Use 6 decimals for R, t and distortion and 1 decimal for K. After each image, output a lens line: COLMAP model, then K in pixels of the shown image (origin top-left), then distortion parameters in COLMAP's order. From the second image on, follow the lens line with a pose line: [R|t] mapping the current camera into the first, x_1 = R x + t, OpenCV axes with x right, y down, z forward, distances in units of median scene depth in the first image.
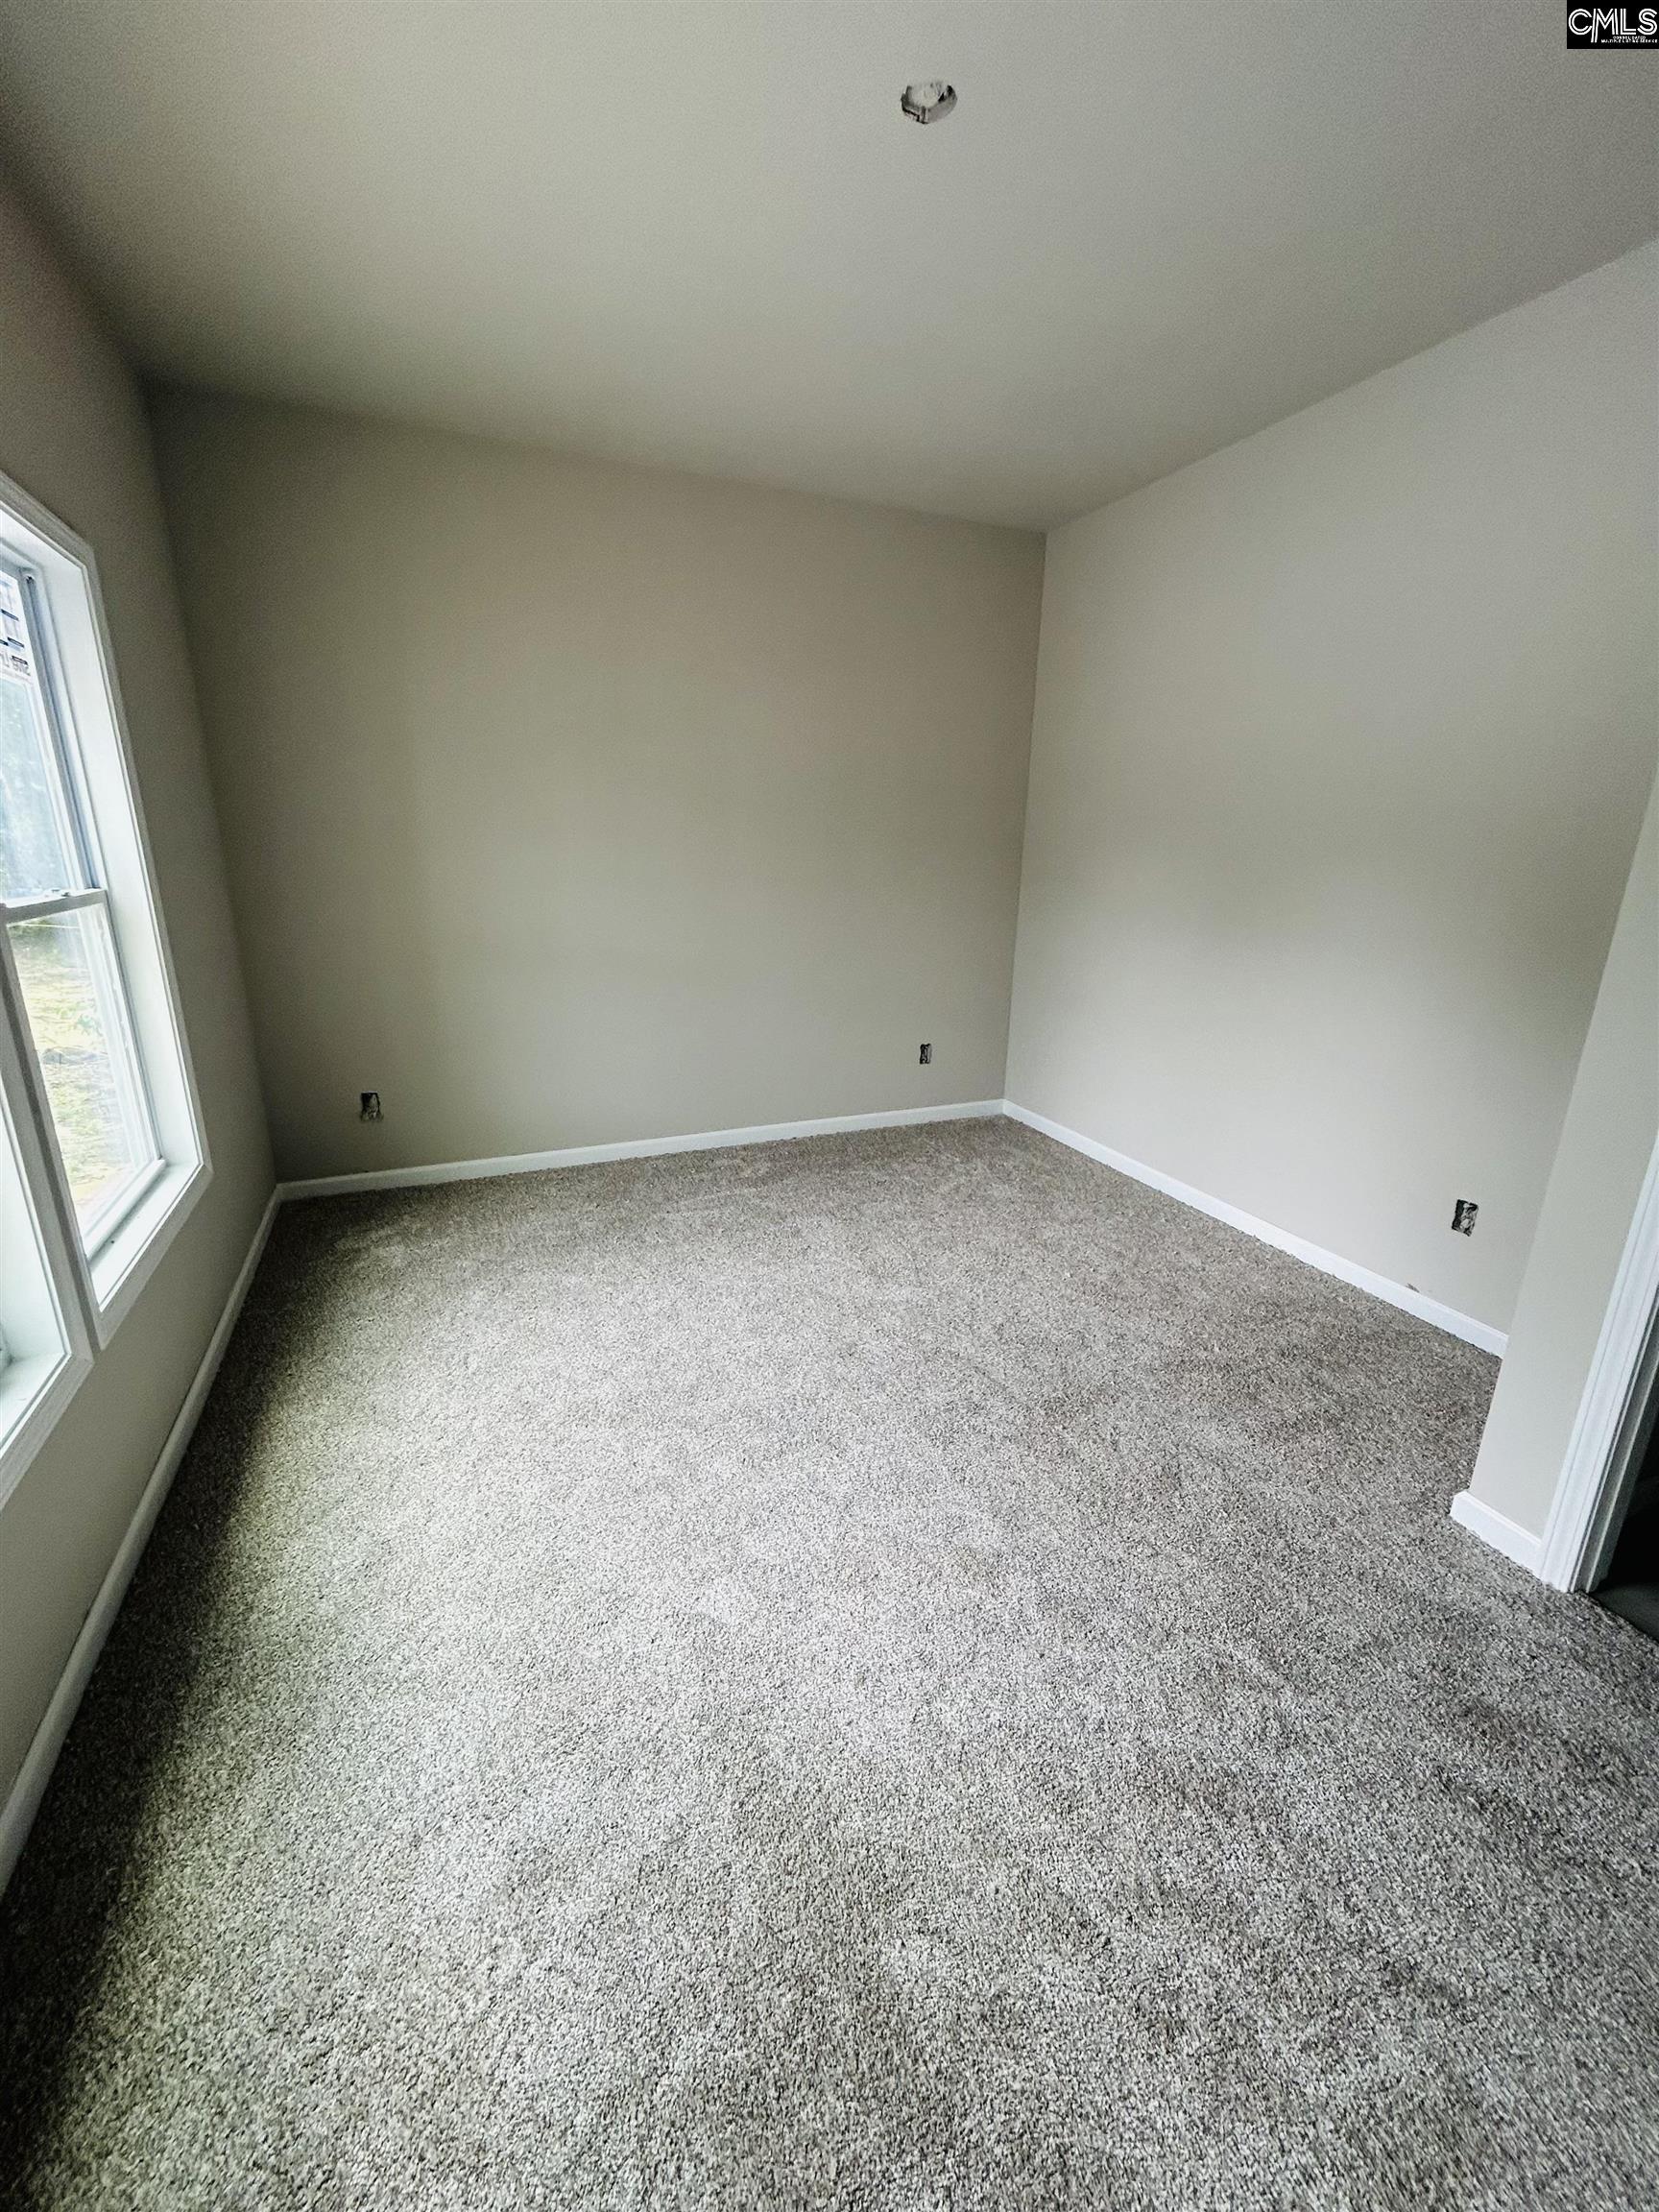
lens RADIAL K [[891.1, 0, 835.7], [0, 891.1, 1102.6], [0, 0, 1]] dist [0.002890, 0.000009]
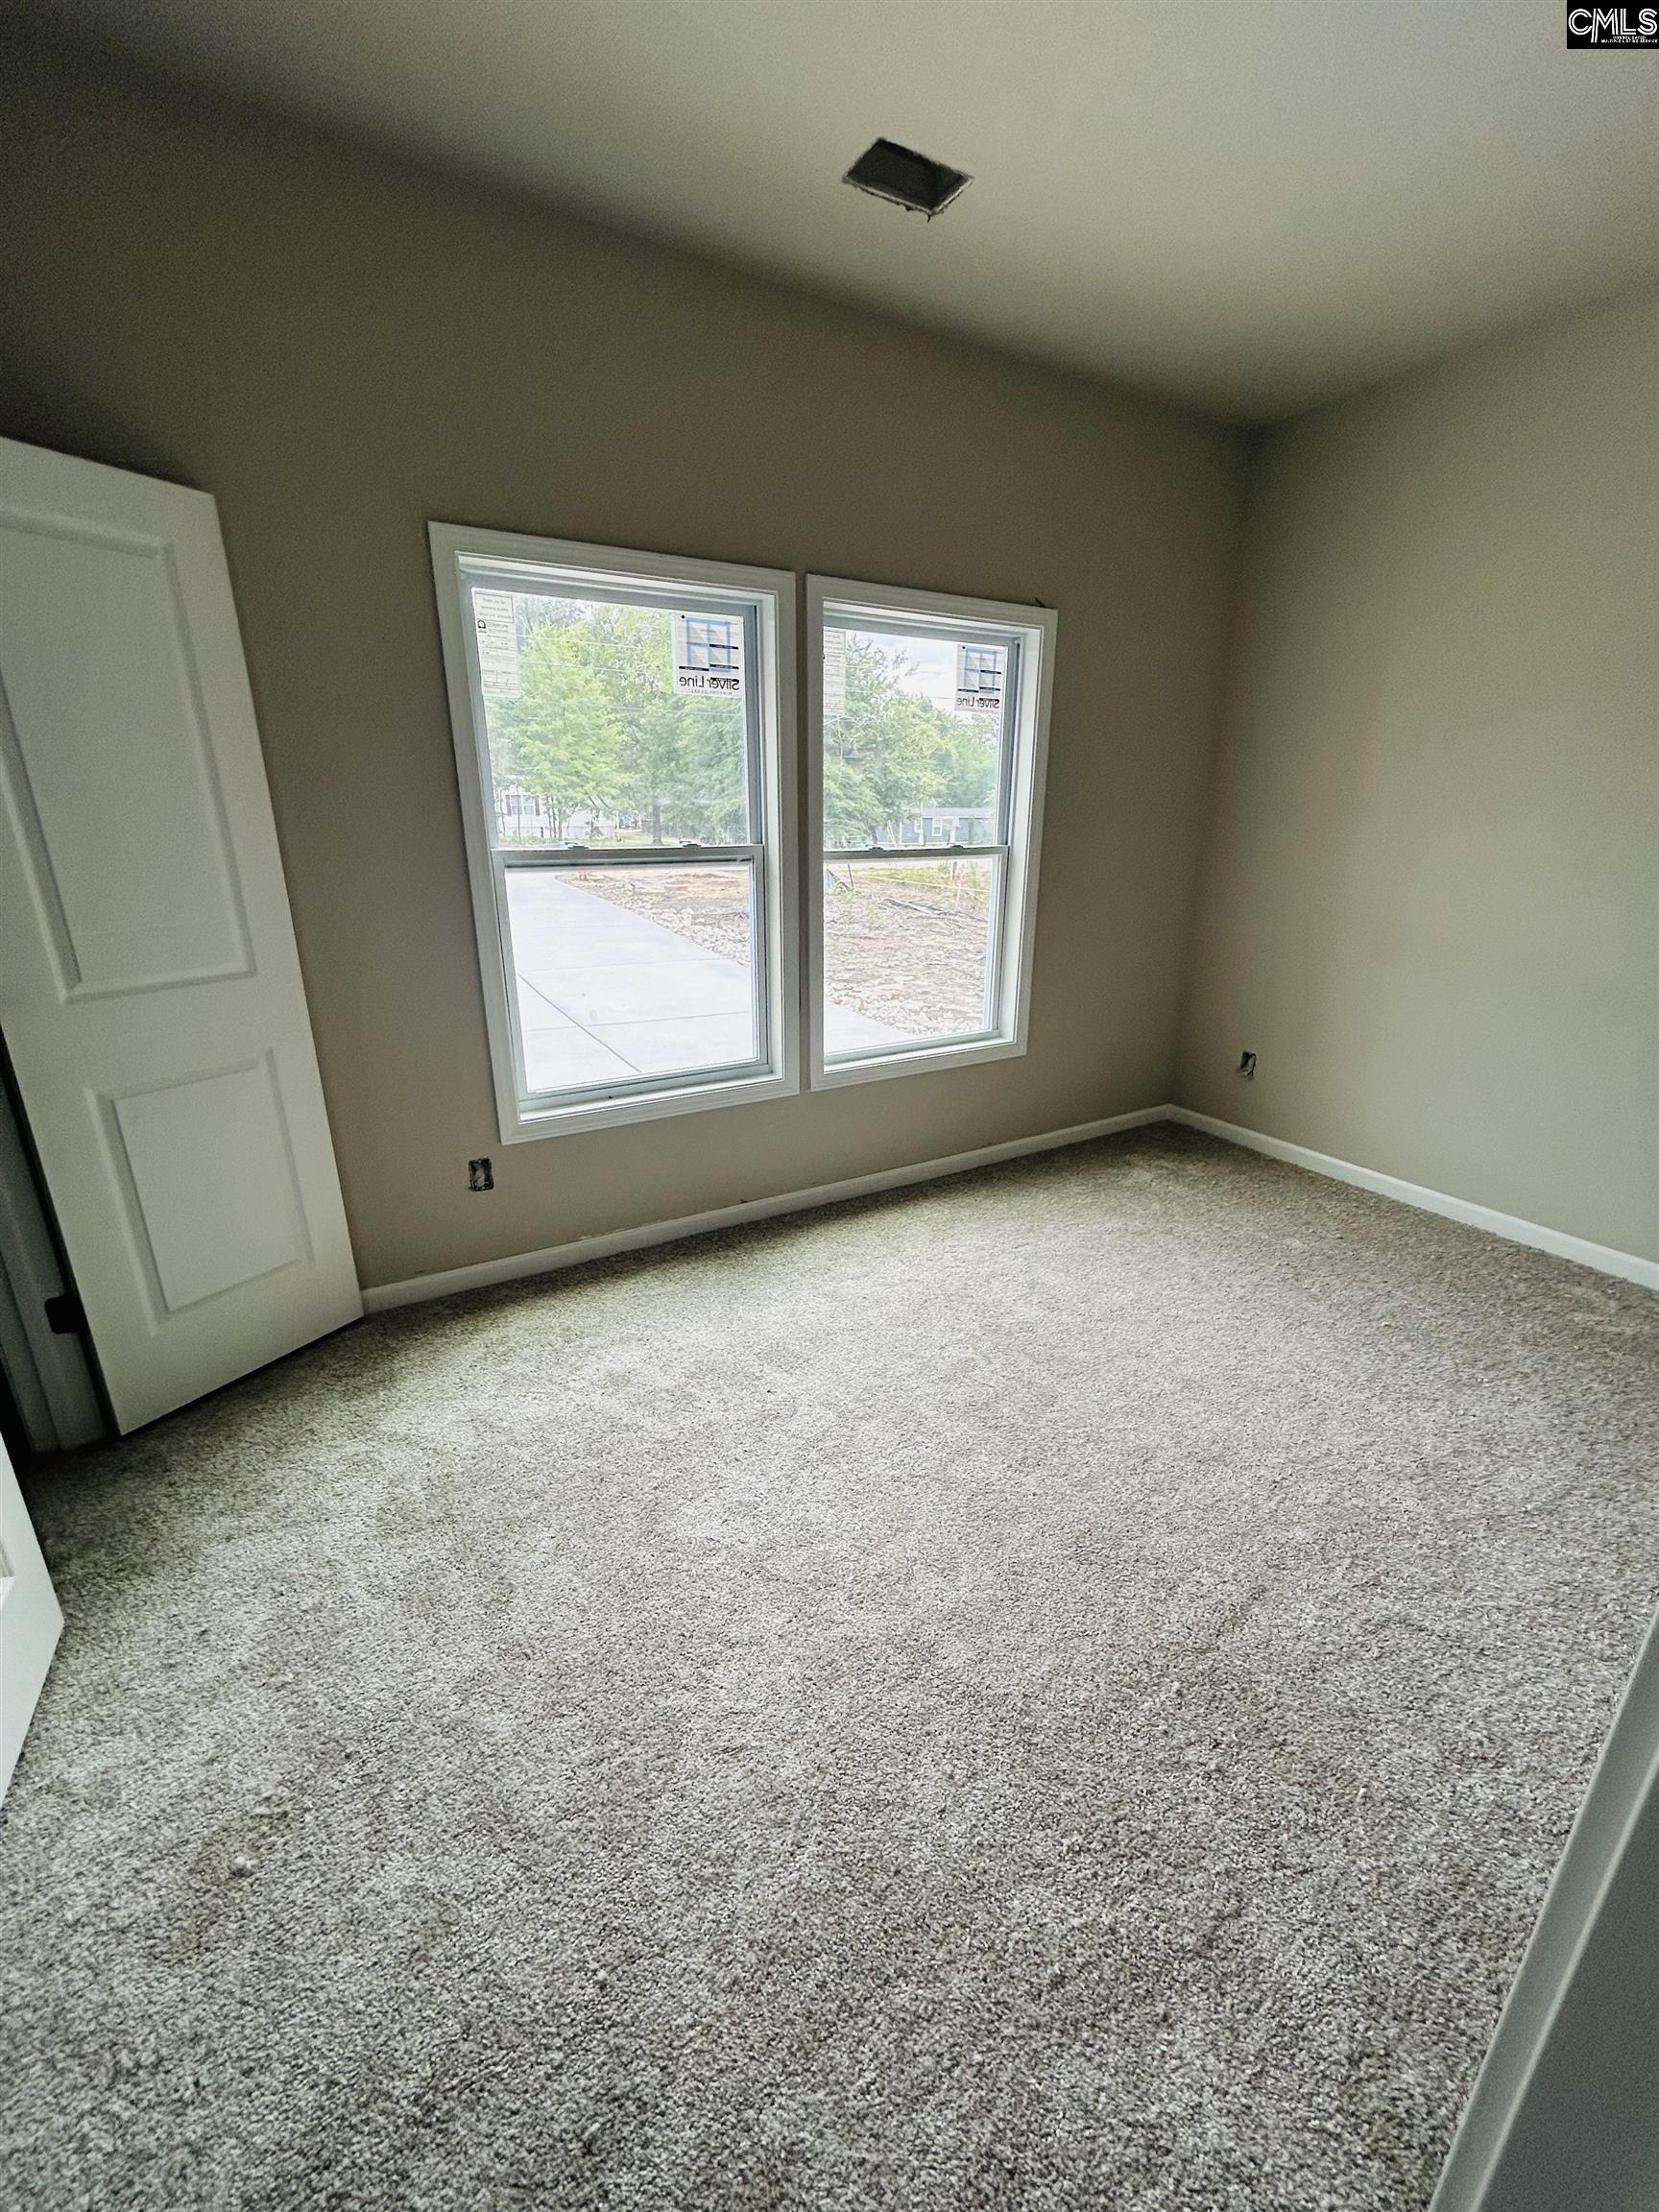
lens RADIAL K [[891.1, 0, 832.6], [0, 891.1, 1100.0], [0, 0, 1]] dist [0.002890, 0.000009]
pose [[0.139842, 0.299760, -0.943710, 0.492688], [-0.285714, 0.924751, 0.251400, -0.095668], [0.948057, 0.234475, 0.214965, 0.347704]]
